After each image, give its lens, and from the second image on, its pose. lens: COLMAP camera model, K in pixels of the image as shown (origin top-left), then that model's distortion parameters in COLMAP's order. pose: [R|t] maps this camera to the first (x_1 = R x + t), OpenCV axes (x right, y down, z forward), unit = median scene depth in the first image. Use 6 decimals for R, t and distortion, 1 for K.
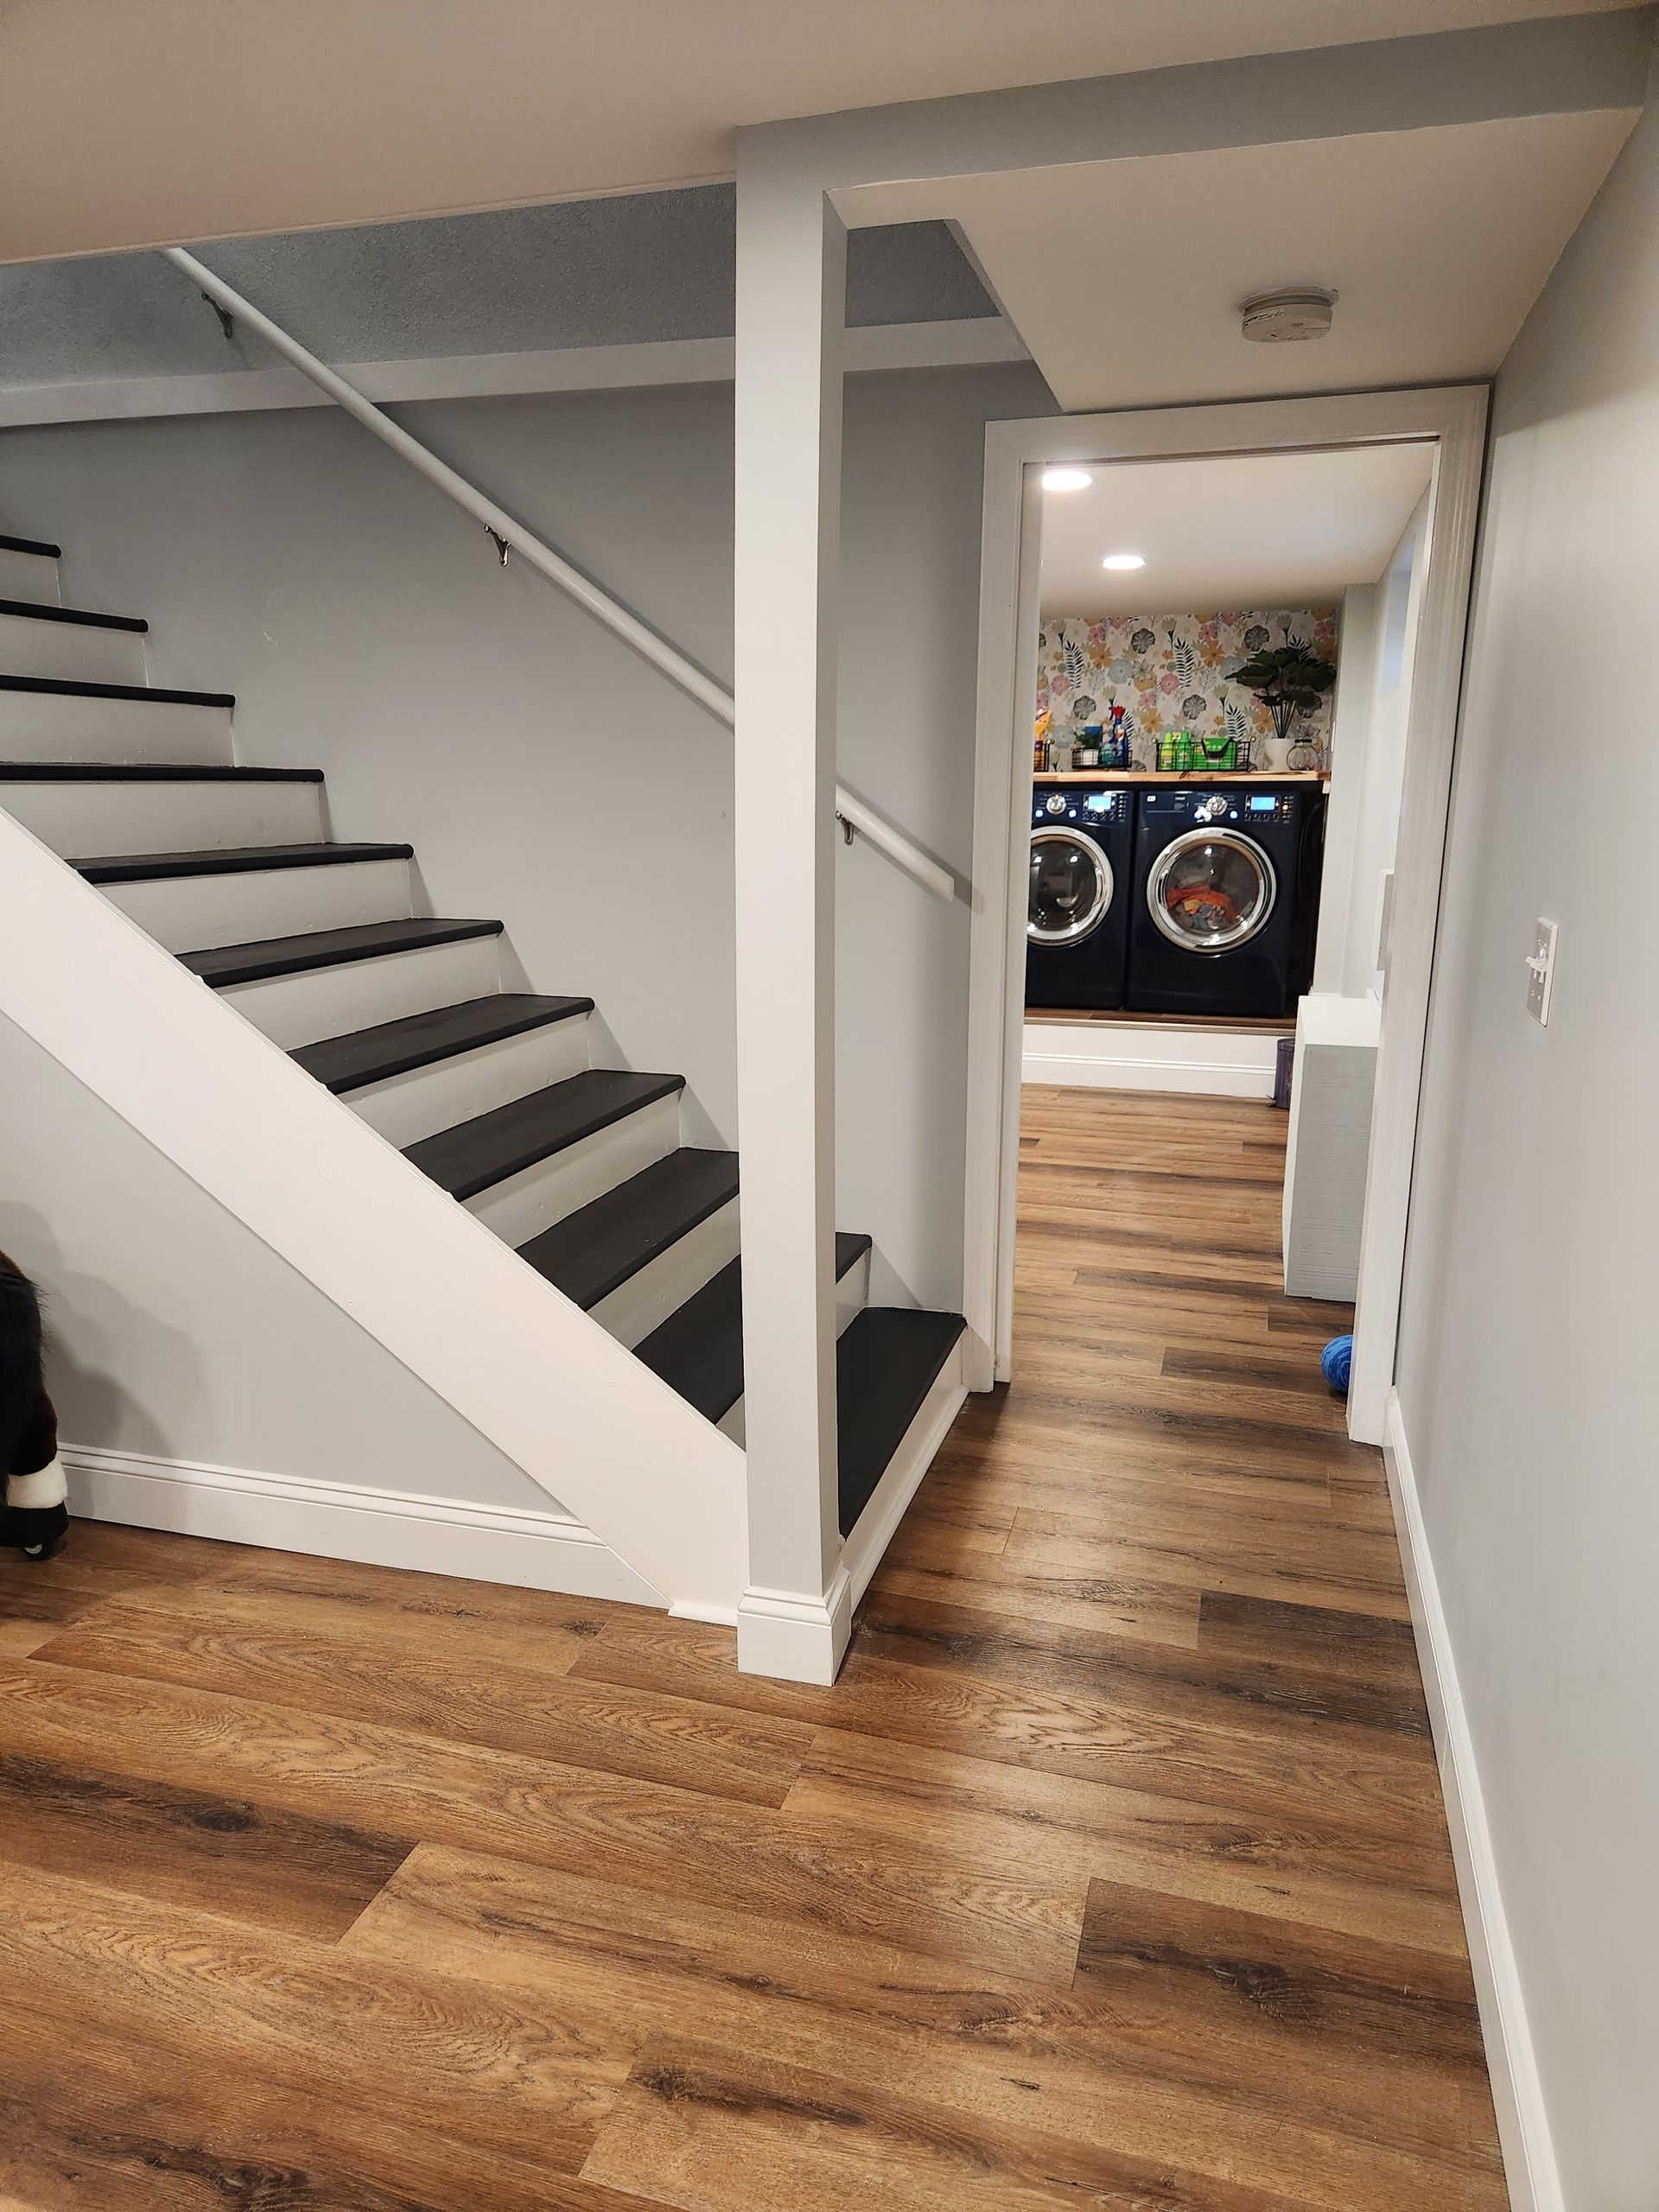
lens RADIAL K [[1474.7, 0, 814.2], [0, 1474.7, 1111.1], [0, 0, 1]] dist [0.073332, -0.051883]
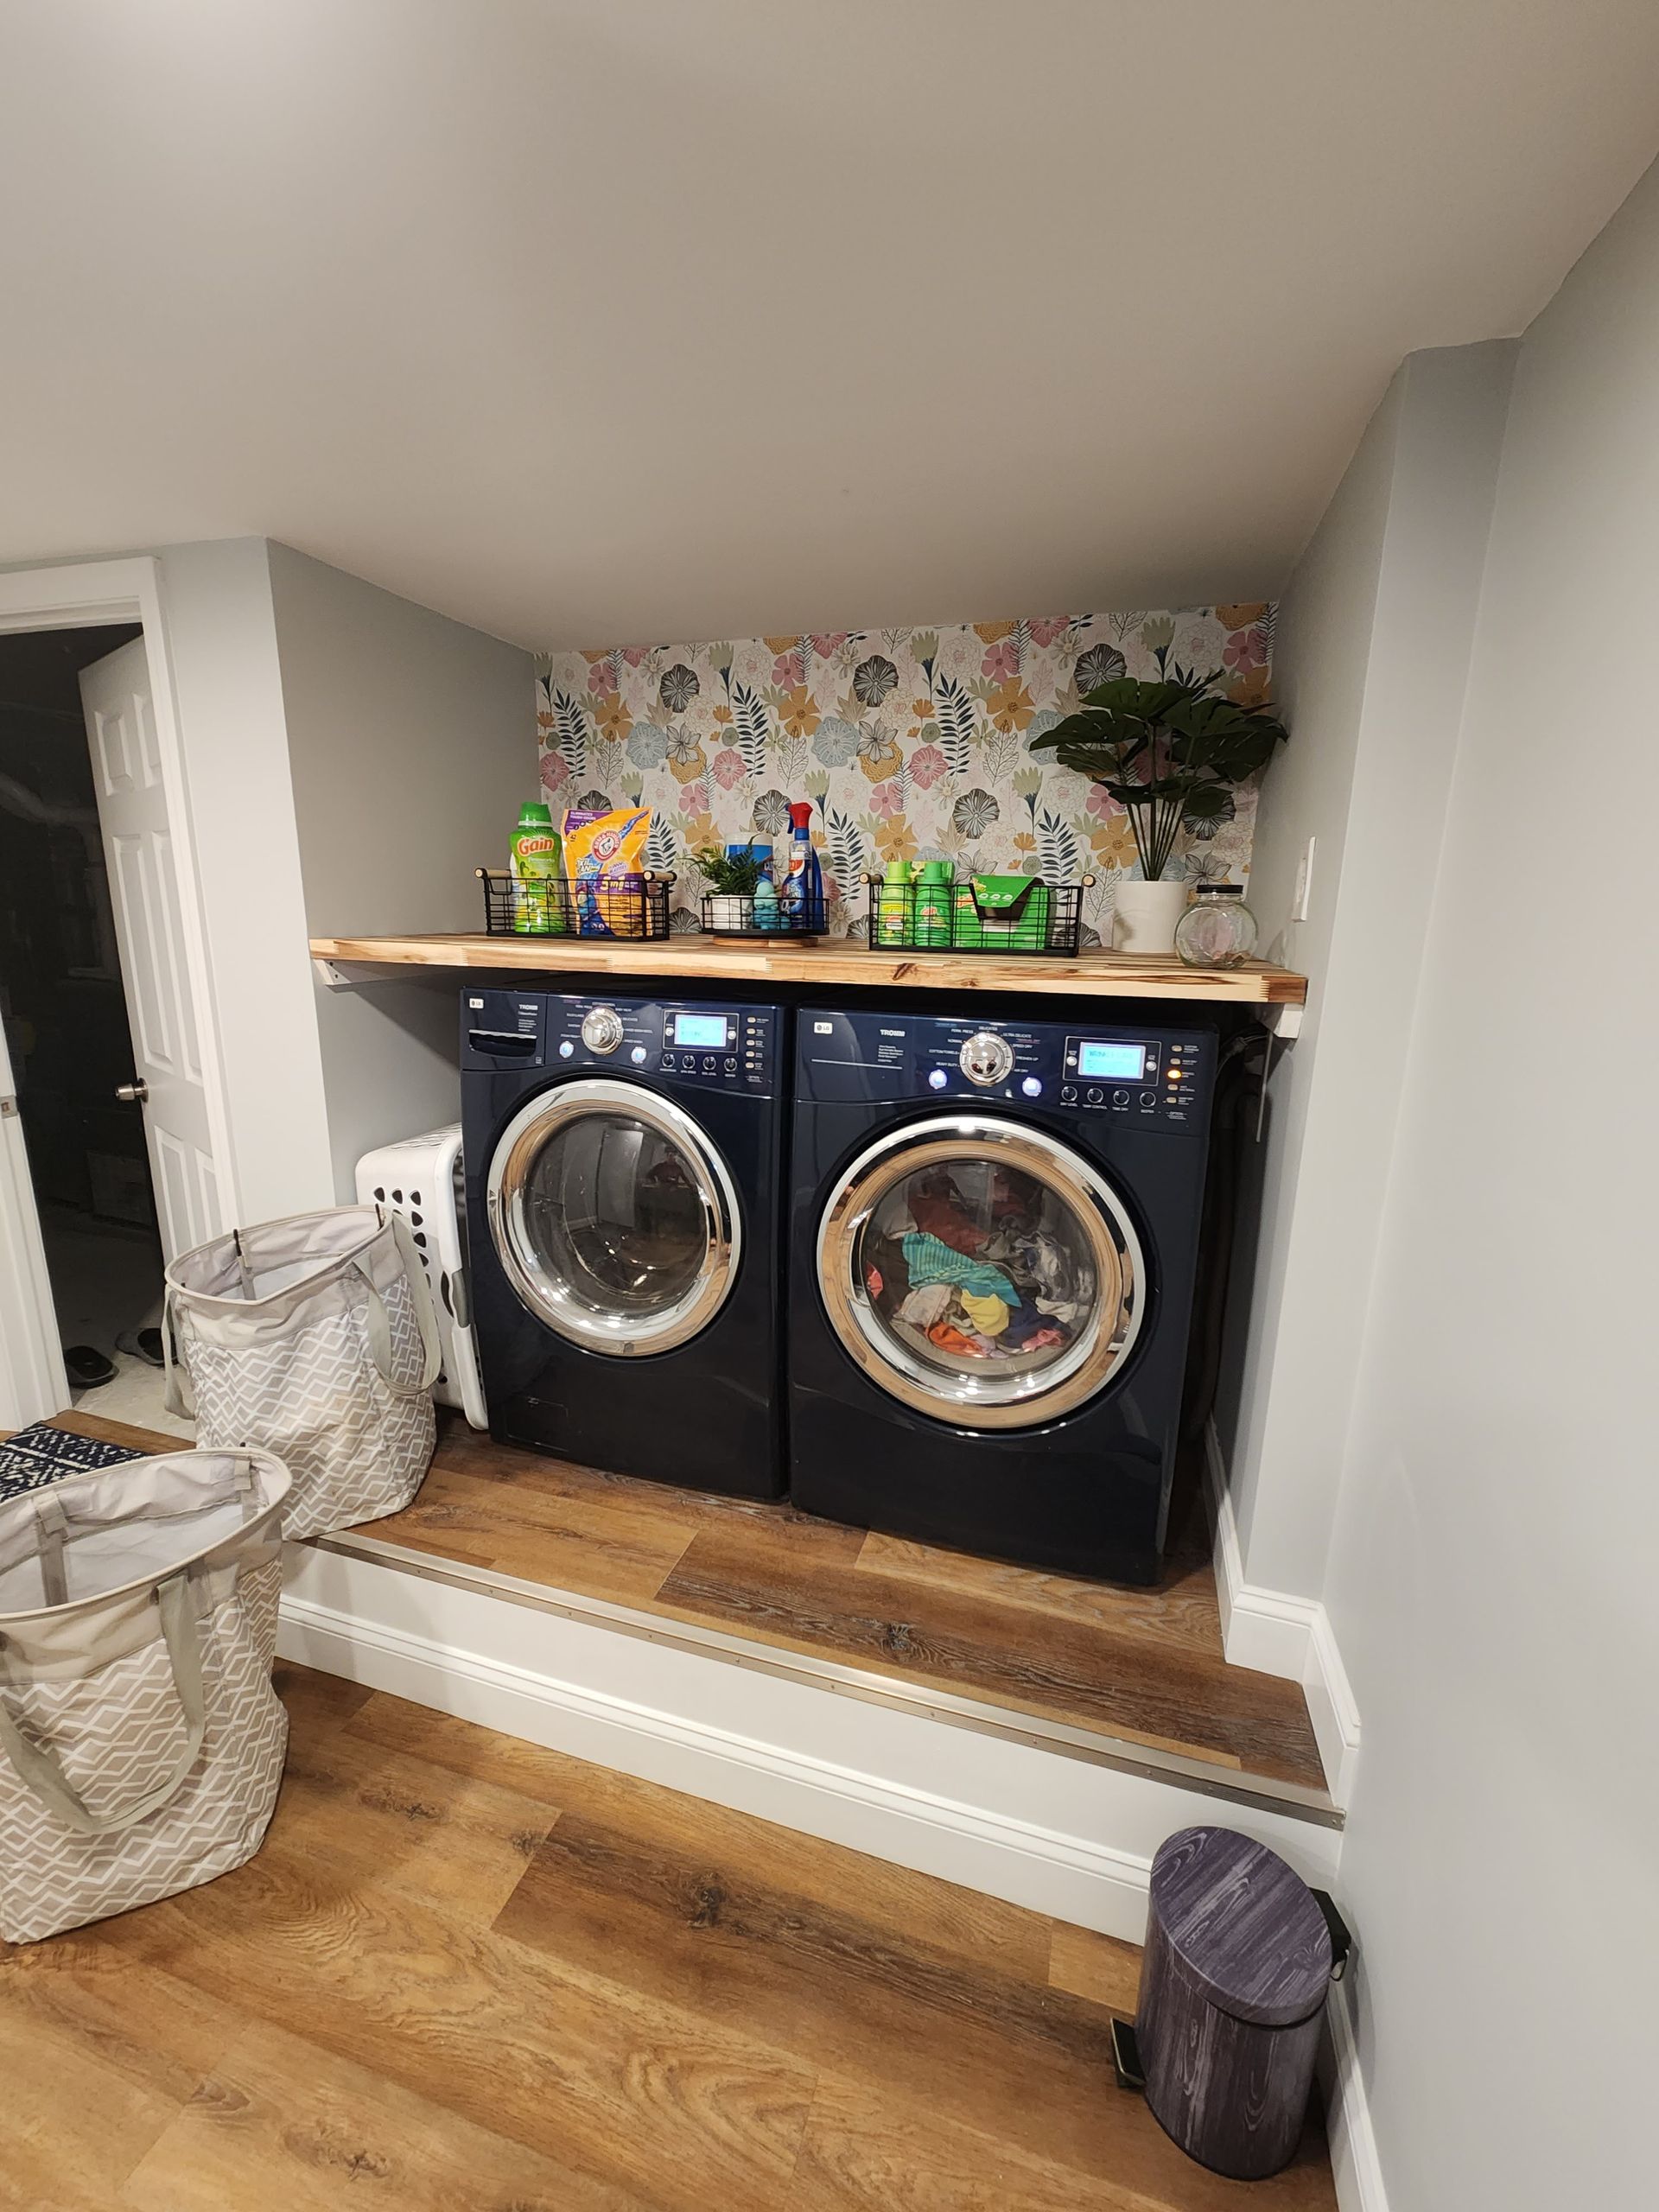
lens RADIAL K [[896.6, 0, 834.8], [0, 896.6, 1094.6], [0, 0, 1]] dist [0.000098, 0.000432]
pose [[0.999867, 0.016279, 0.000379, 0.218737], [-0.016278, 0.999861, -0.003693, -0.182932], [-0.000440, 0.003686, 0.999993, 0.729795]]
